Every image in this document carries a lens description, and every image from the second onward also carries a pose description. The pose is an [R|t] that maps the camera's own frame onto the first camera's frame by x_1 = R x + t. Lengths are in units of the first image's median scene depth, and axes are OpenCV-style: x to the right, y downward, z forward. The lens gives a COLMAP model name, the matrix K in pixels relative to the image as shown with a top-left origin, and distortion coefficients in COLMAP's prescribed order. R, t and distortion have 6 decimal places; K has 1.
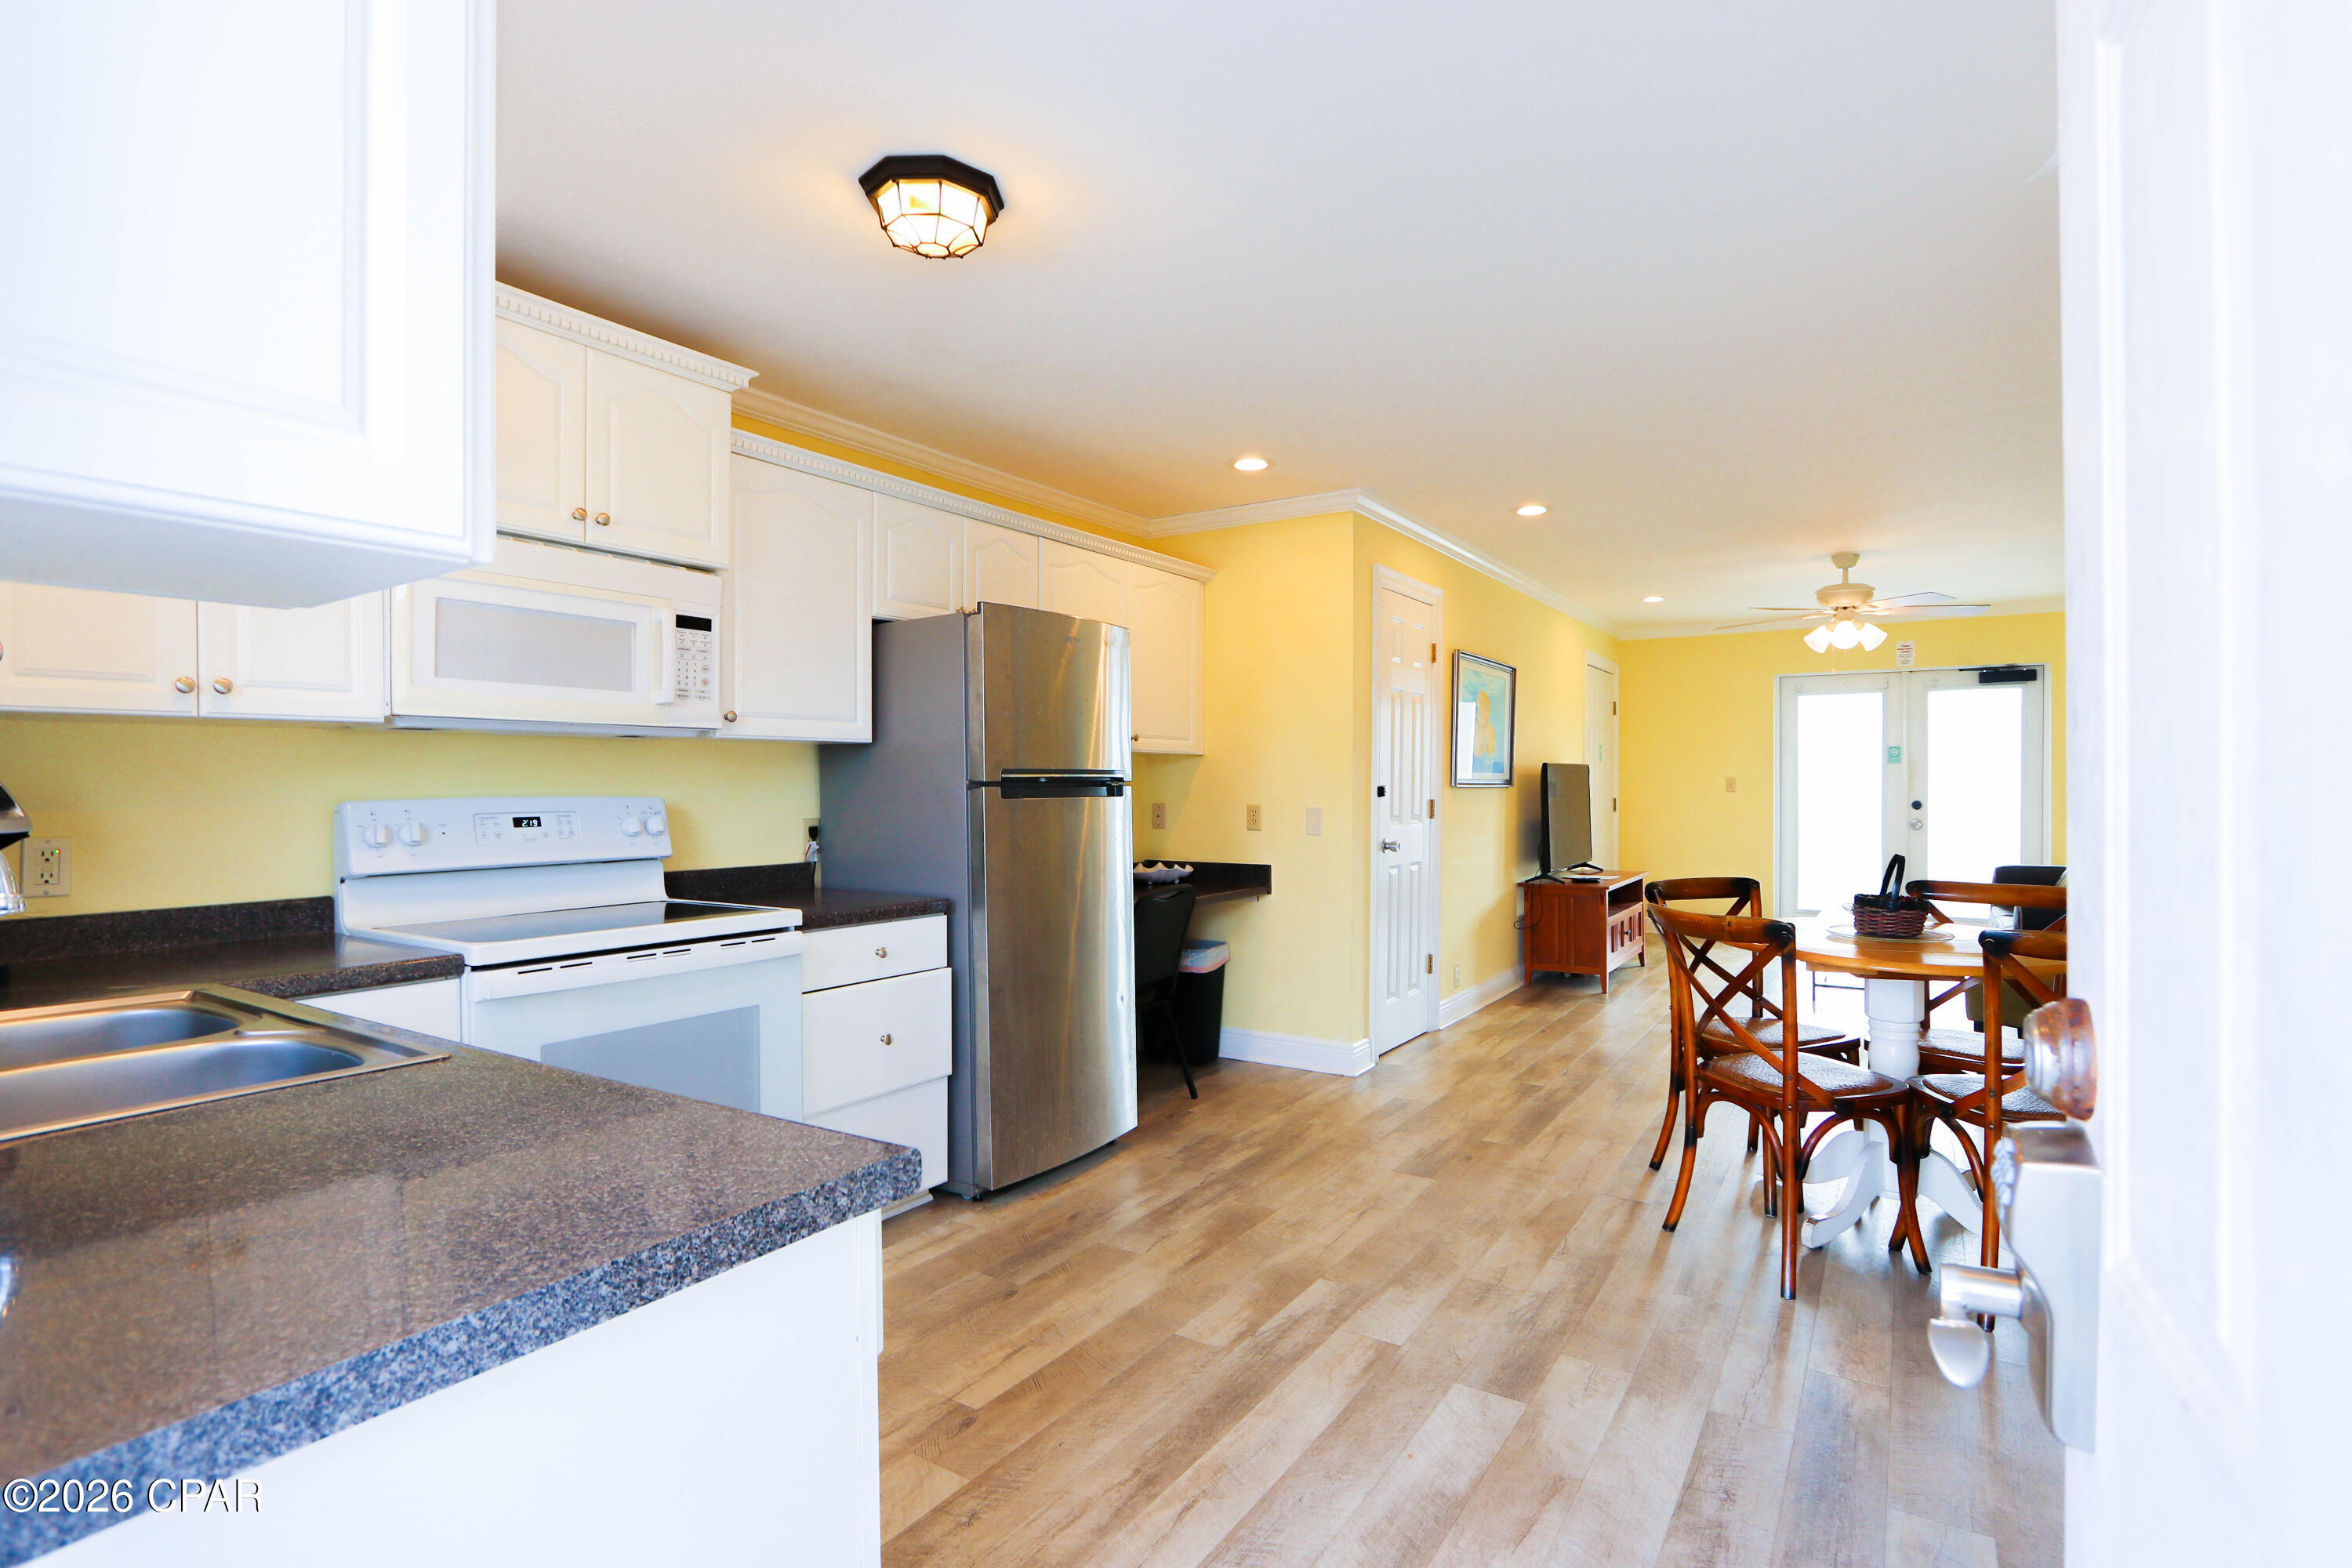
lens RADIAL K [[1151.2, 0, 1177.2], [0, 1151.2, 786.4], [0, 0, 1]] dist [-0.007121, -0.000050]
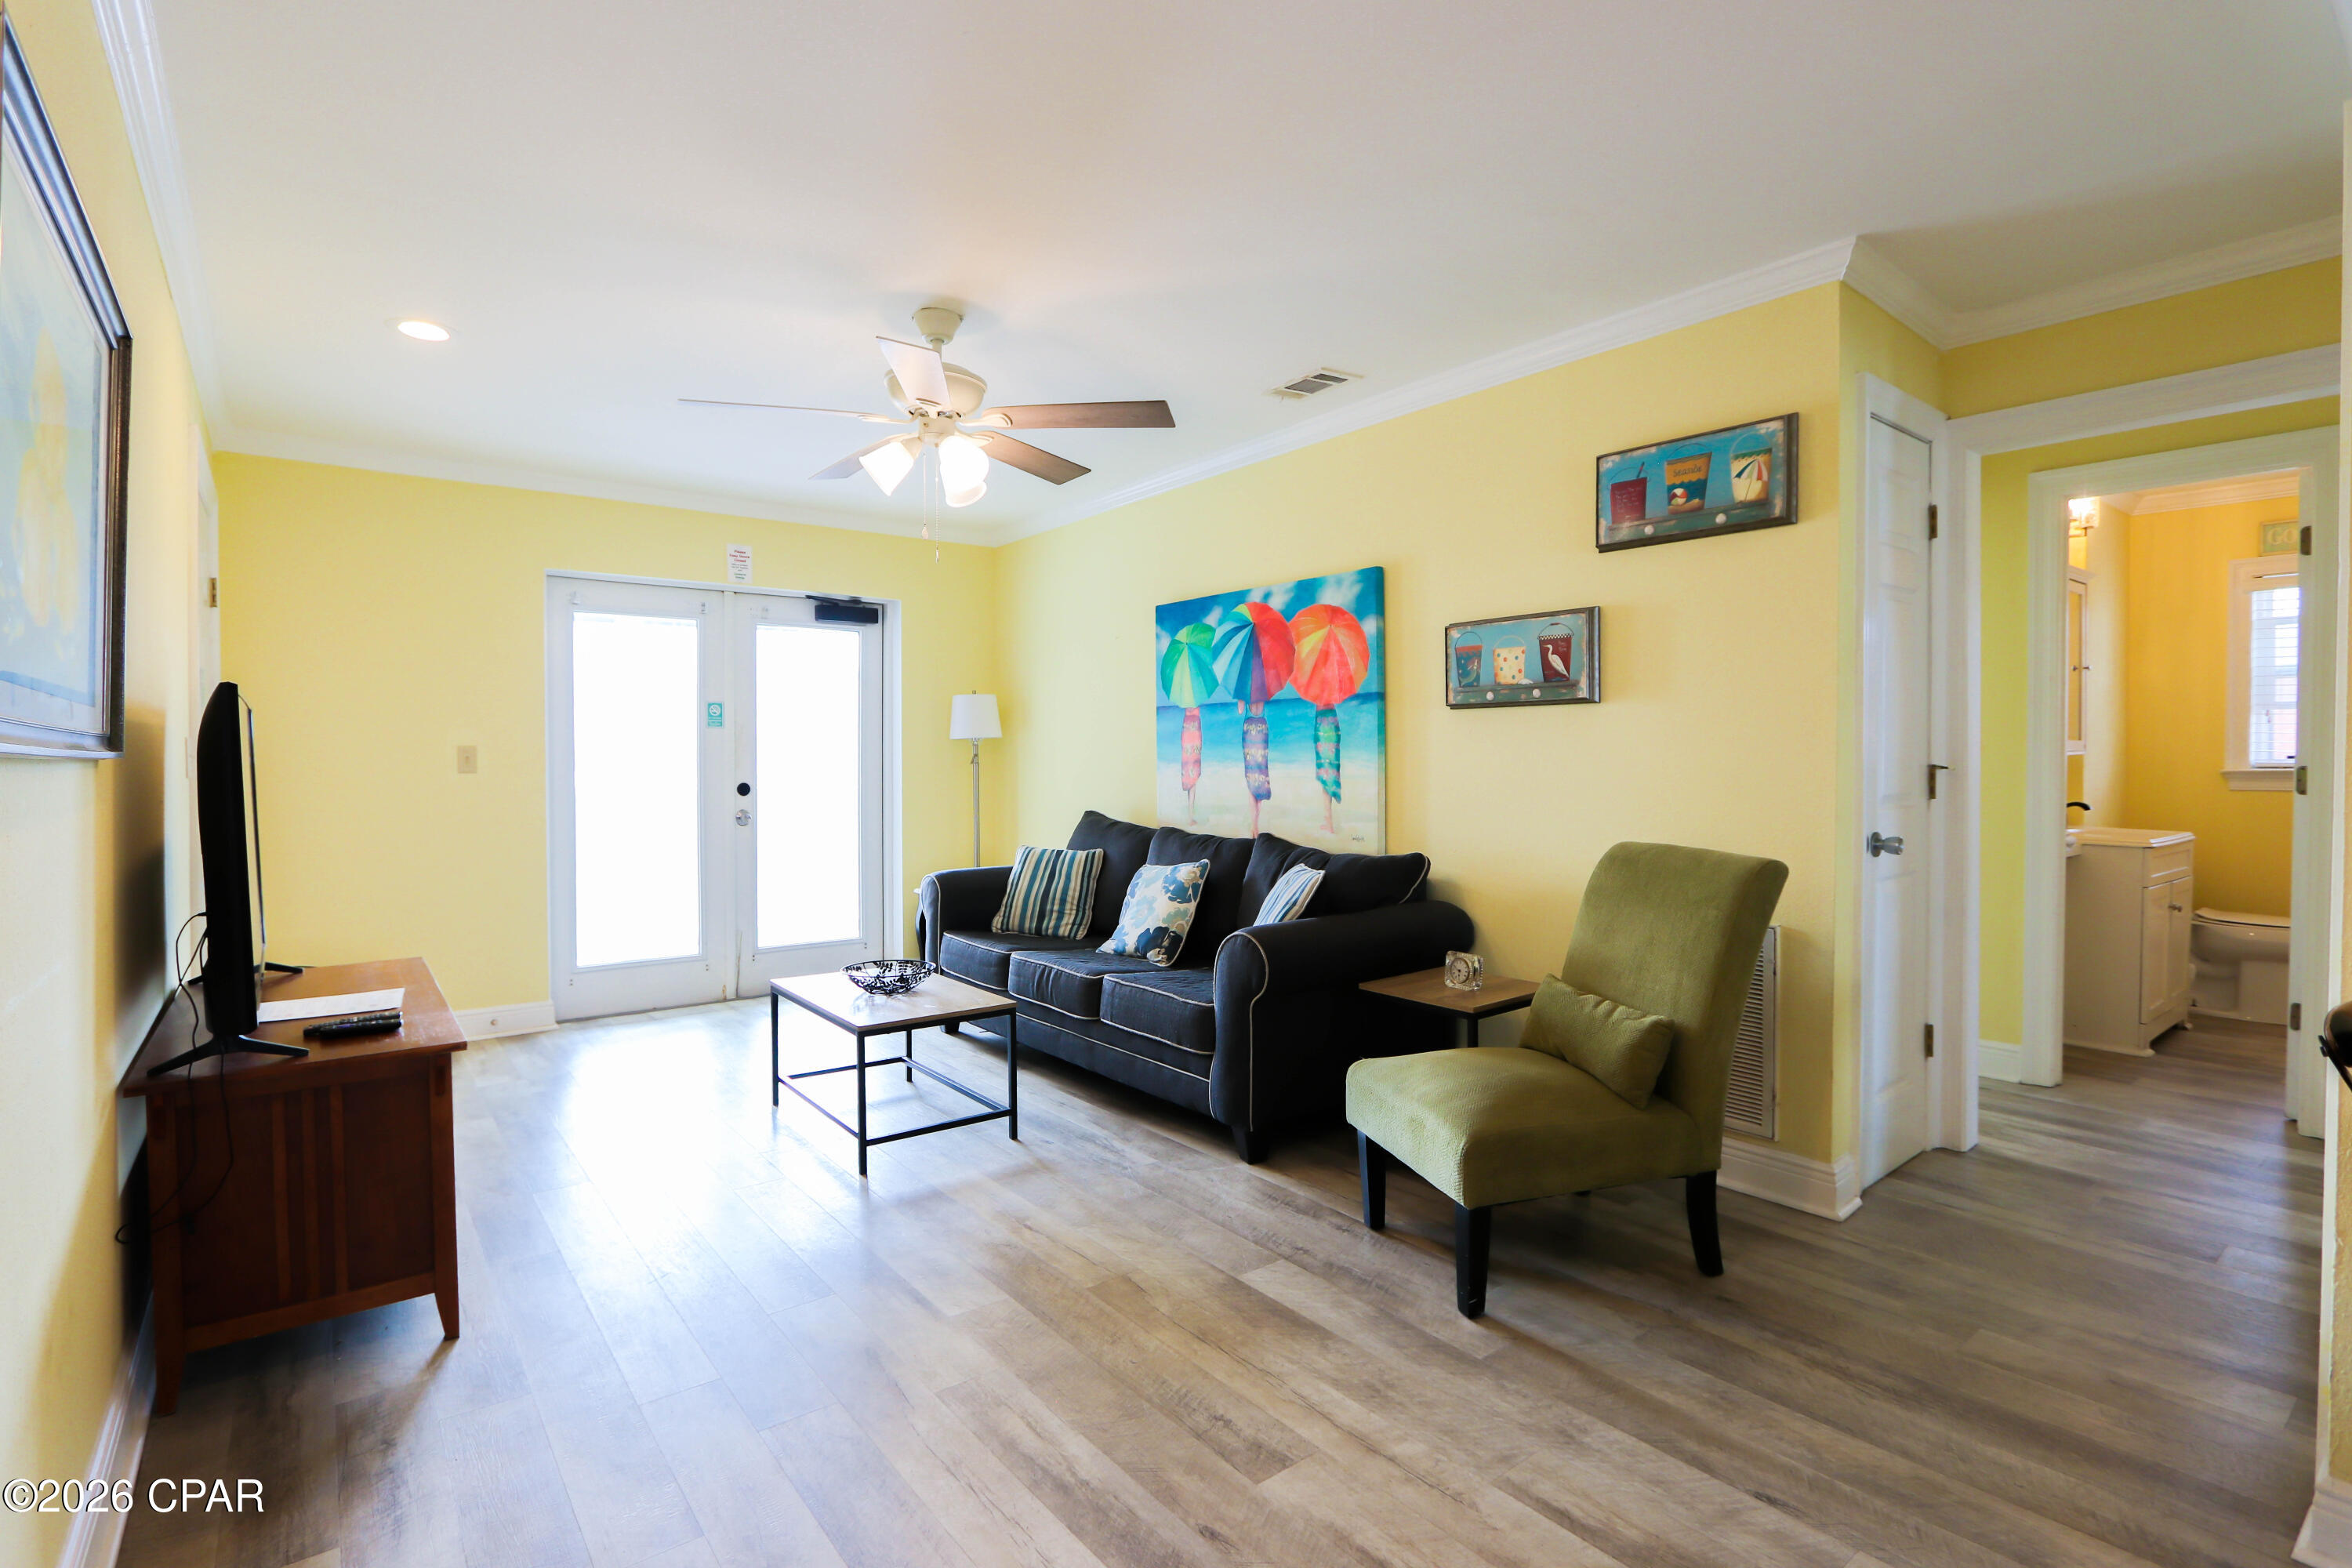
lens RADIAL K [[1118.0, 0, 1156.8], [0, 1118.0, 785.3], [0, 0, 1]] dist [-0.010717, -0.000745]
pose [[0.340441, -0.021505, 0.940020, 0.121918], [0.005816, 0.999767, 0.020765, 0.002182], [-0.940248, -0.001602, 0.340487, 0.656901]]
